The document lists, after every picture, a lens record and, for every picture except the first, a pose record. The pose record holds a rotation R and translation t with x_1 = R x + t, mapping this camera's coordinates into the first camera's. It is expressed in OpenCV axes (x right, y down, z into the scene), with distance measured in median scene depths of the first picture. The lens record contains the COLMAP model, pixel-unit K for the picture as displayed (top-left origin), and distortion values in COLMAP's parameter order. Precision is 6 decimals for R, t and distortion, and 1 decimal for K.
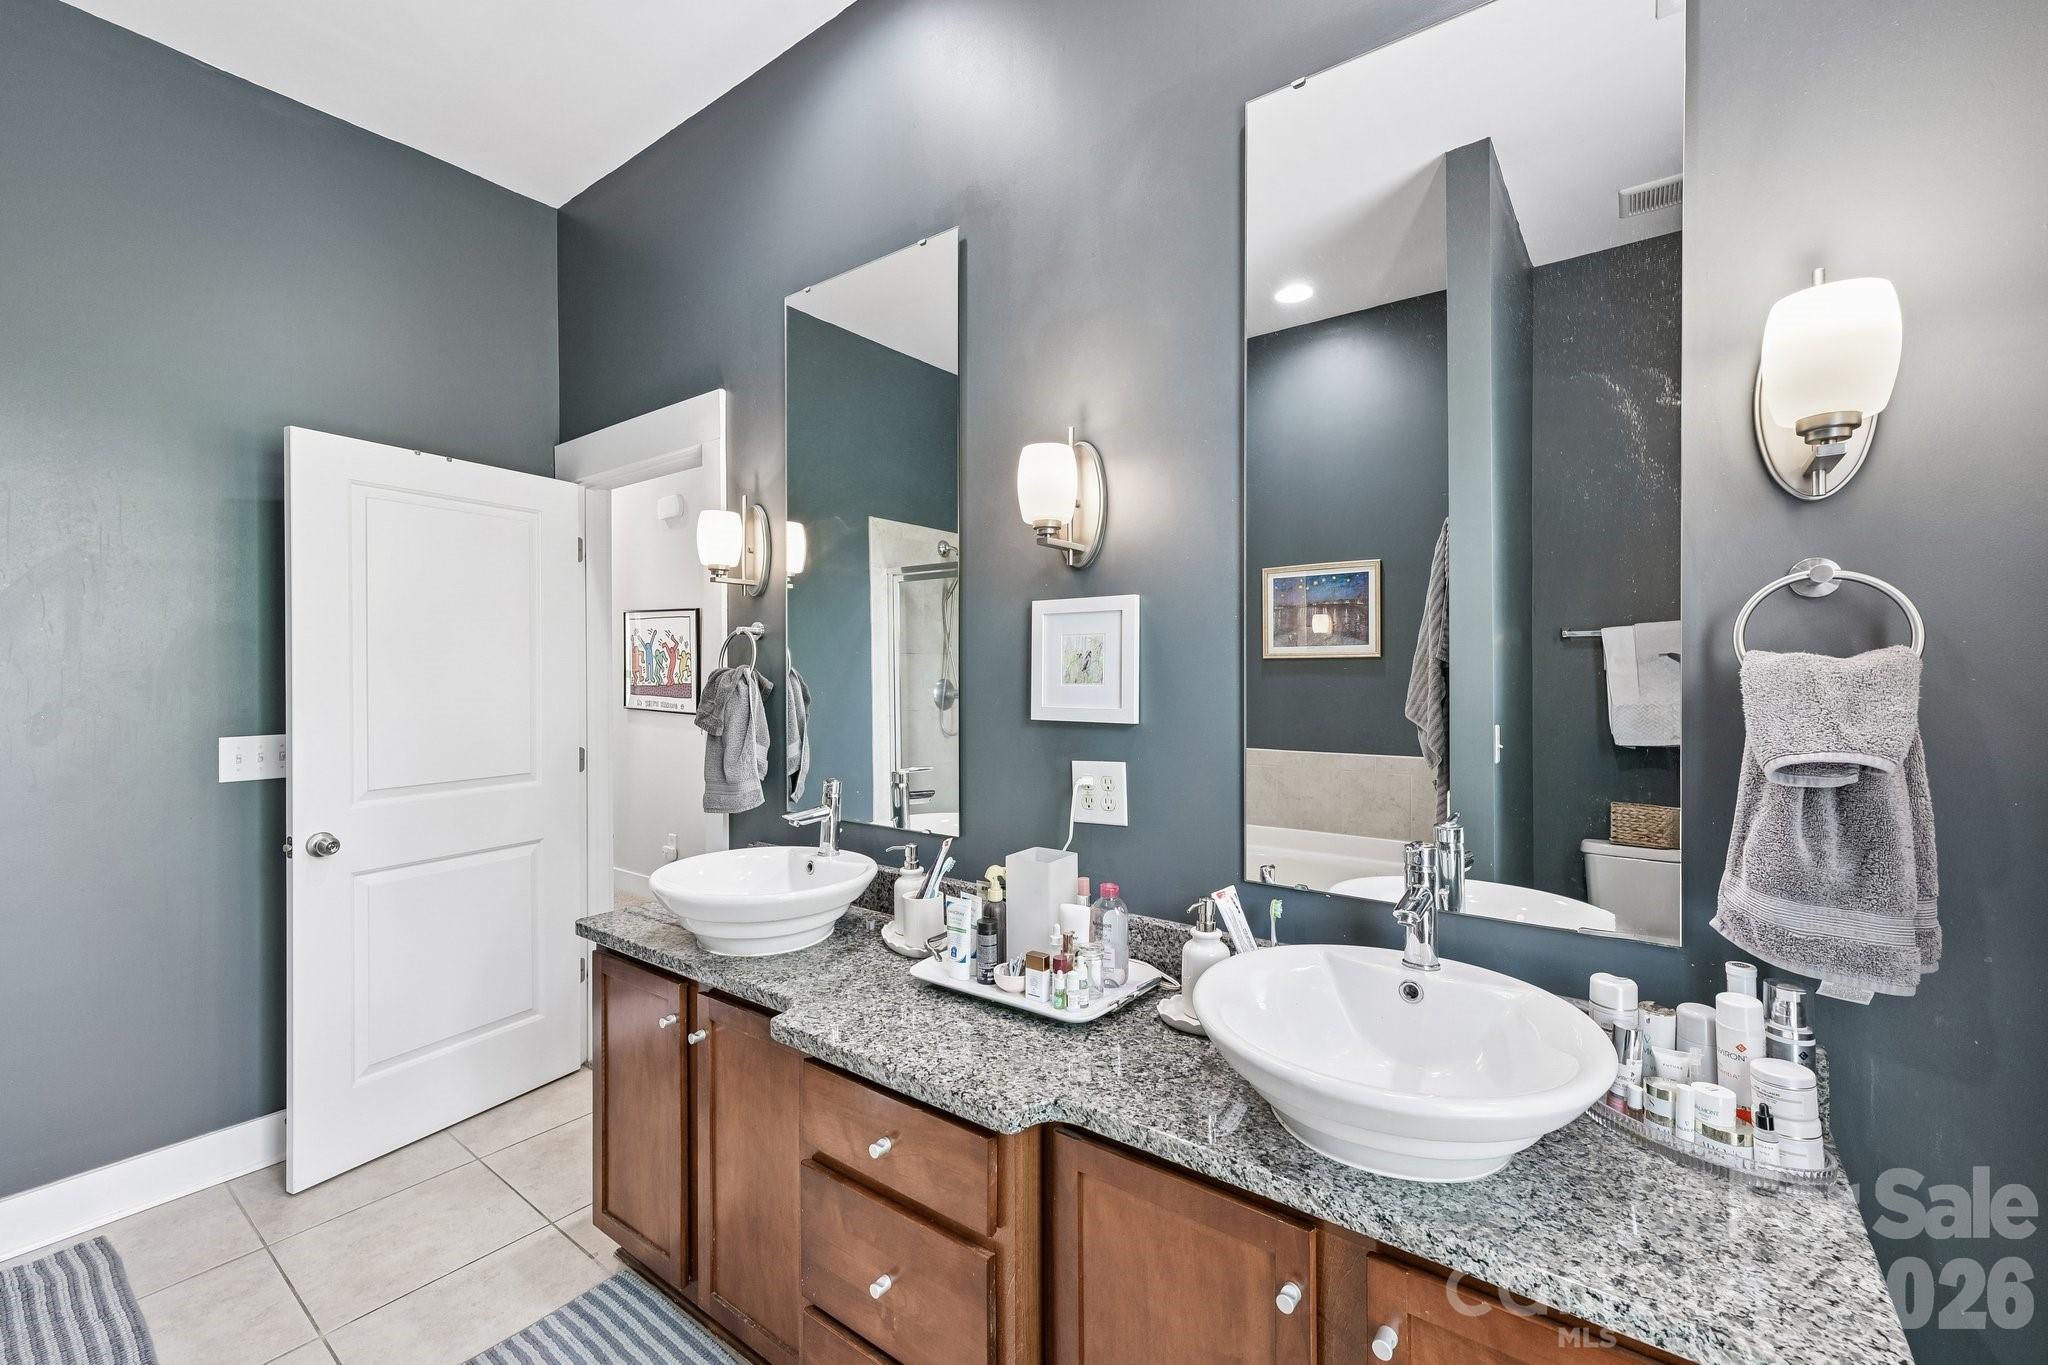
lens RADIAL K [[857.1, 0, 1017.0], [0, 857.1, 673.5], [0, 0, 1]] dist [0.006304, 0.000157]
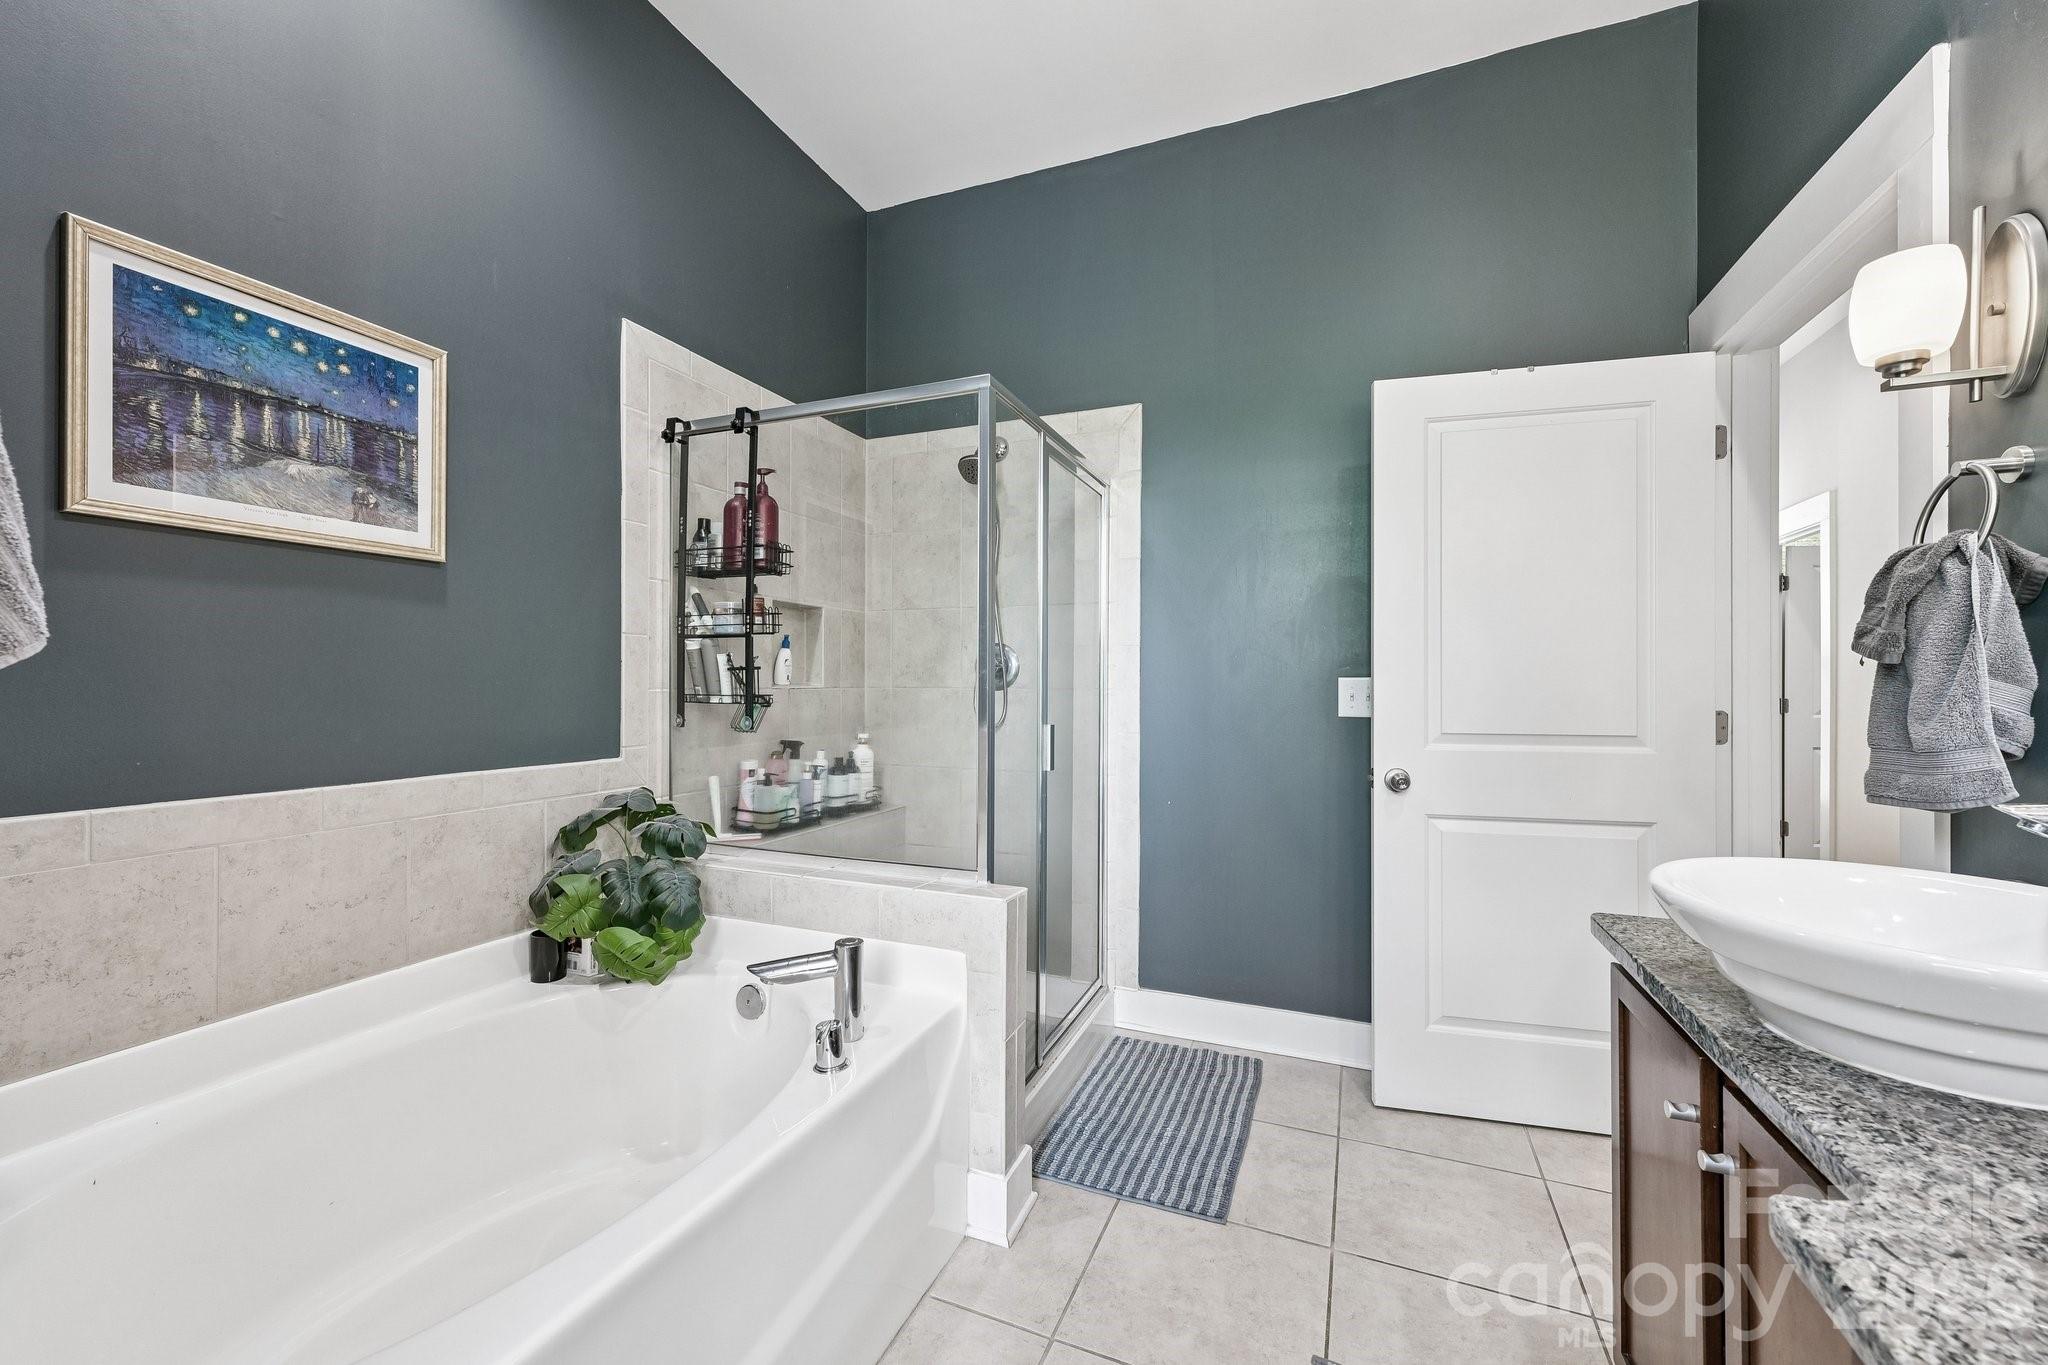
lens RADIAL K [[814.2, 0, 1018.3], [0, 814.2, 686.8], [0, 0, 1]] dist [0.004864, 0.000013]
pose [[0.254303, 0.005962, -0.967106, 0.017309], [-0.004437, 0.999978, 0.004998, 0.085730], [0.967114, 0.003020, 0.254324, 0.319842]]
